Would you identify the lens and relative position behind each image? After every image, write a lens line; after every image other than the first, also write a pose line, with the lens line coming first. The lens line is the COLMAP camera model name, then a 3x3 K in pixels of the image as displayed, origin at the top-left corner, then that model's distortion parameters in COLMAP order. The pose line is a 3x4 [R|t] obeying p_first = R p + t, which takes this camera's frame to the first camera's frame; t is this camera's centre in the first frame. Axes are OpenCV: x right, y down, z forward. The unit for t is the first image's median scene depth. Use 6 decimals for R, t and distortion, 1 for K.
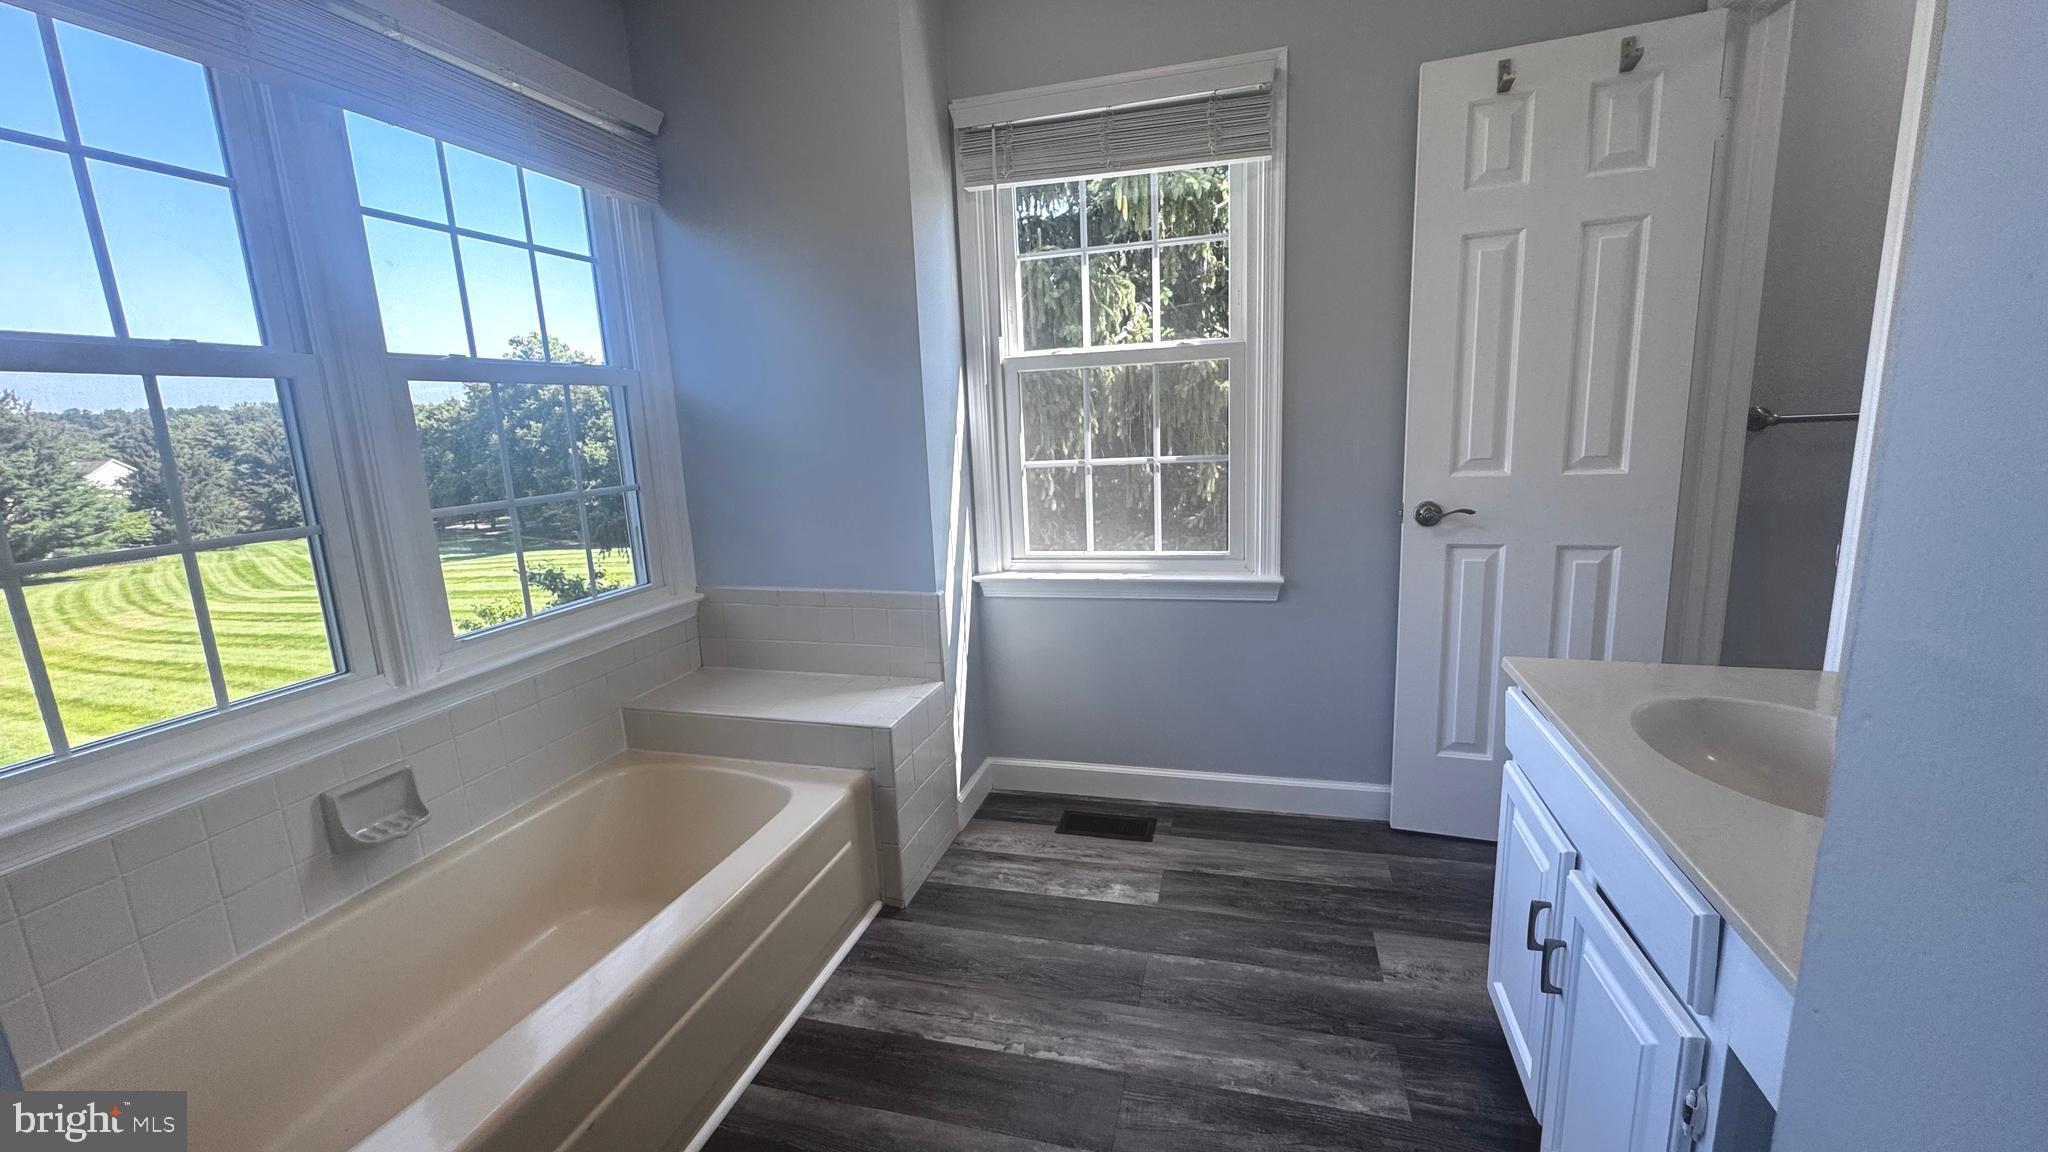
lens RADIAL K [[827.3, 0, 1022.3], [0, 827.3, 579.4], [0, 0, 1]] dist [0.001054, -0.000020]
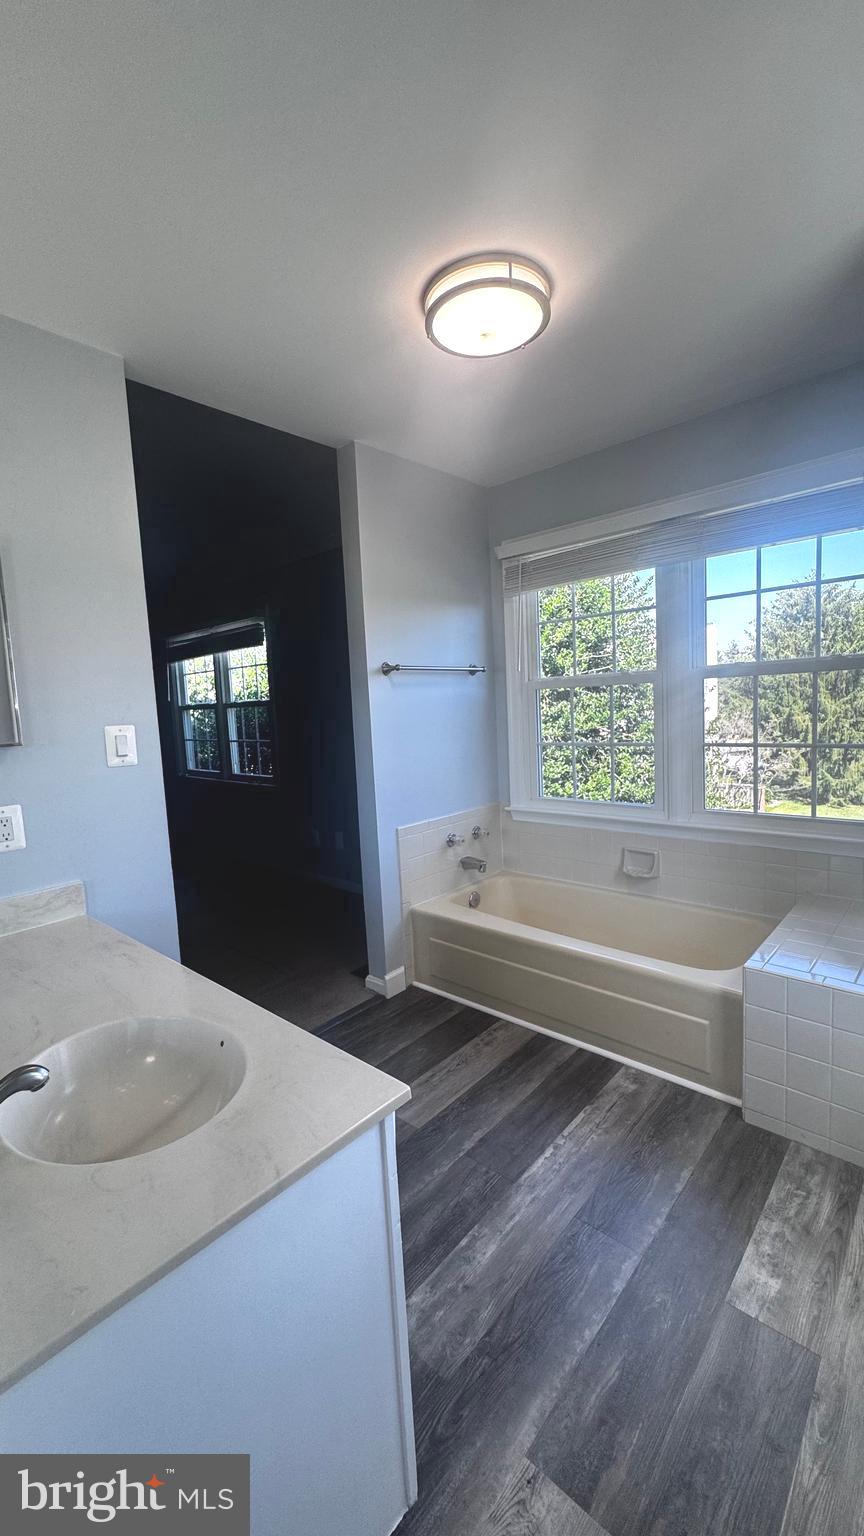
lens RADIAL K [[620.4, 0, 432.3], [0, 620.4, 763.7], [0, 0, 1]] dist [0.001054, -0.000020]
pose [[-0.444671, 0.152122, -0.882682, 0.938340], [-0.108999, 0.968958, 0.221901, -0.304825], [0.889037, 0.194885, -0.414286, 1.070316]]
